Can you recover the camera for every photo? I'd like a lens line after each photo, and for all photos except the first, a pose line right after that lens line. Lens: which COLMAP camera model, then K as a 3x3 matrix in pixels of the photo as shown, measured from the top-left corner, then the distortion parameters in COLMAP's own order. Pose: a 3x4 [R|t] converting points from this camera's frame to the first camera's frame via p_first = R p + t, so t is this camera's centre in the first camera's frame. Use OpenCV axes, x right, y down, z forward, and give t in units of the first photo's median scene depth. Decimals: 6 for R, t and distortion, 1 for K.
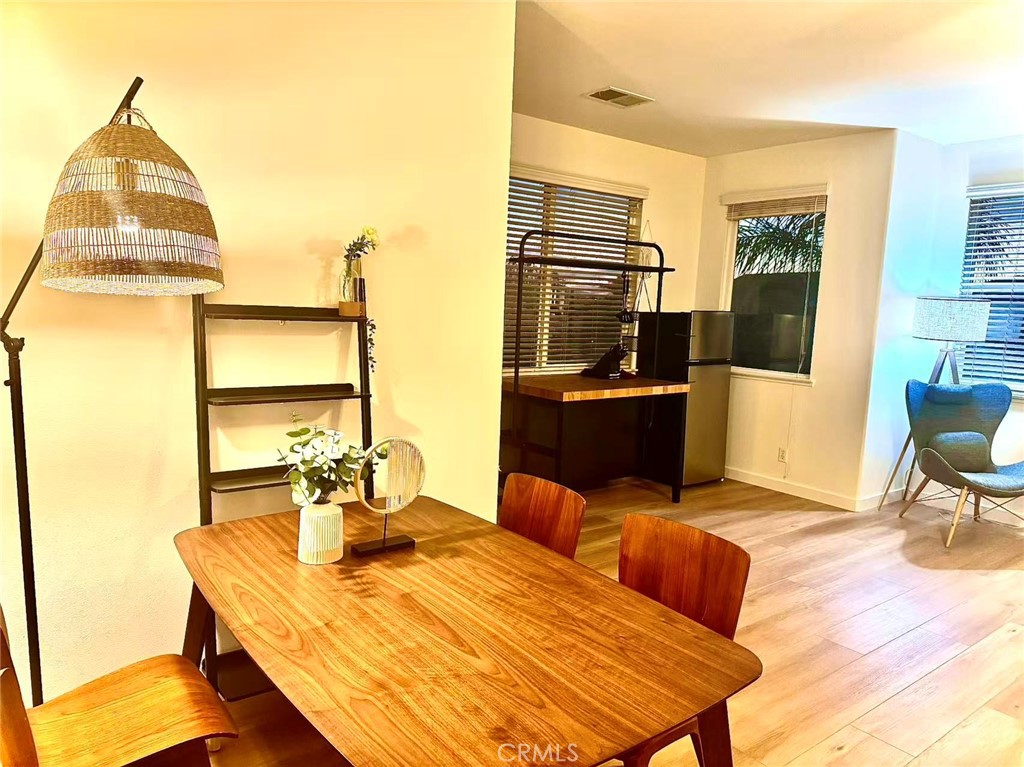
lens RADIAL K [[709.4, 0, 518.6], [0, 709.4, 383.1], [0, 0, 1]] dist [0.177099, -0.315213]
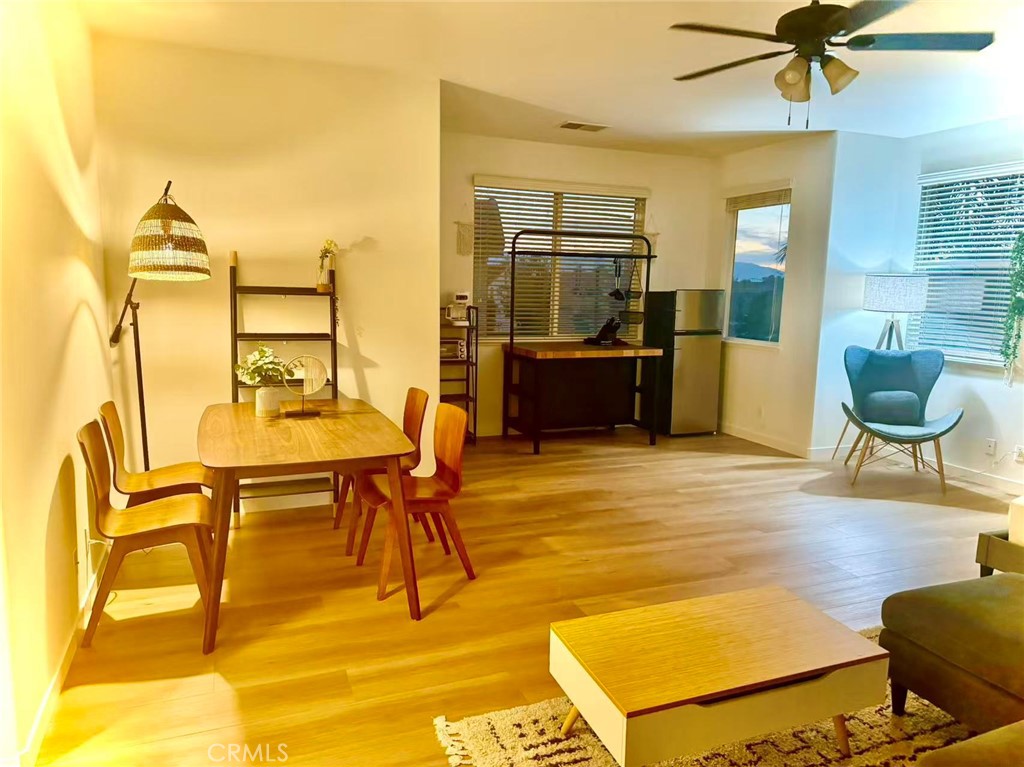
lens RADIAL K [[709.4, 0, 518.6], [0, 709.4, 383.1], [0, 0, 1]] dist [0.177099, -0.315213]
pose [[0.959570, 0.021890, -0.280617, 0.346332], [-0.017006, 0.999659, 0.019827, 0.039789], [0.280955, -0.014254, 0.959615, -0.255820]]
